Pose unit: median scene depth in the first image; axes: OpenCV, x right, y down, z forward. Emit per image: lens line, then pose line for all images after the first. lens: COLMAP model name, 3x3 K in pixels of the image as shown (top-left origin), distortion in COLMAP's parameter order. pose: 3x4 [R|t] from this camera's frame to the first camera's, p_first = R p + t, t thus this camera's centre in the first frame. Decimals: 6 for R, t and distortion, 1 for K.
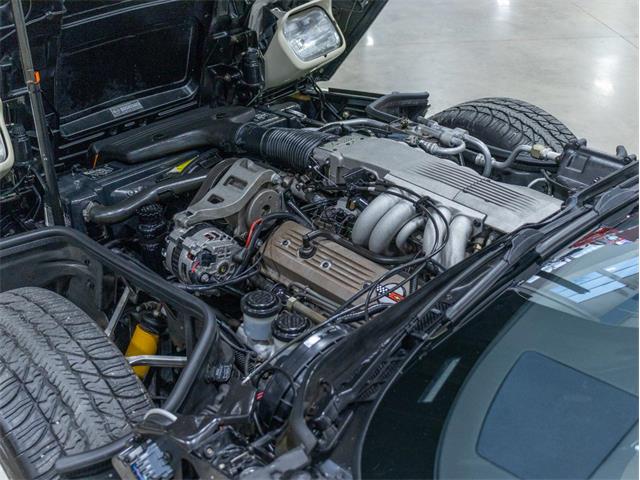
lens RADIAL K [[965.6, 0, 320.0], [0, 965.6, 240.0], [0, 0, 1]] dist [-0.029268, -0.061876]
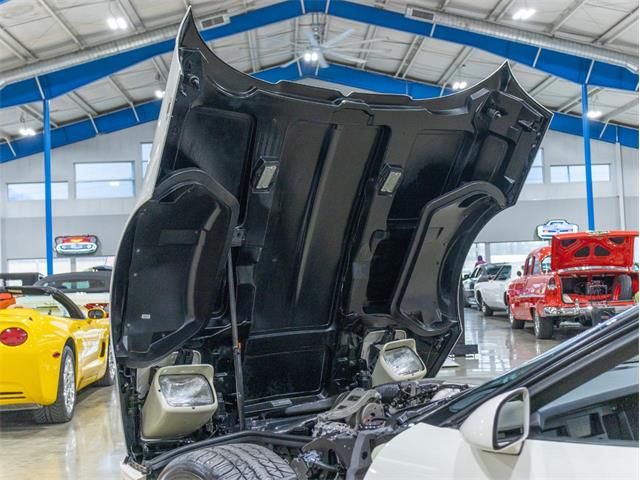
lens RADIAL K [[965.6, 0, 320.0], [0, 965.6, 240.0], [0, 0, 1]] dist [-0.029268, -0.061876]
pose [[0.993487, -0.048787, -0.102973, 0.028971], [-0.010453, 0.860867, -0.508723, 0.417025], [0.113465, 0.506486, 0.854750, -0.425605]]
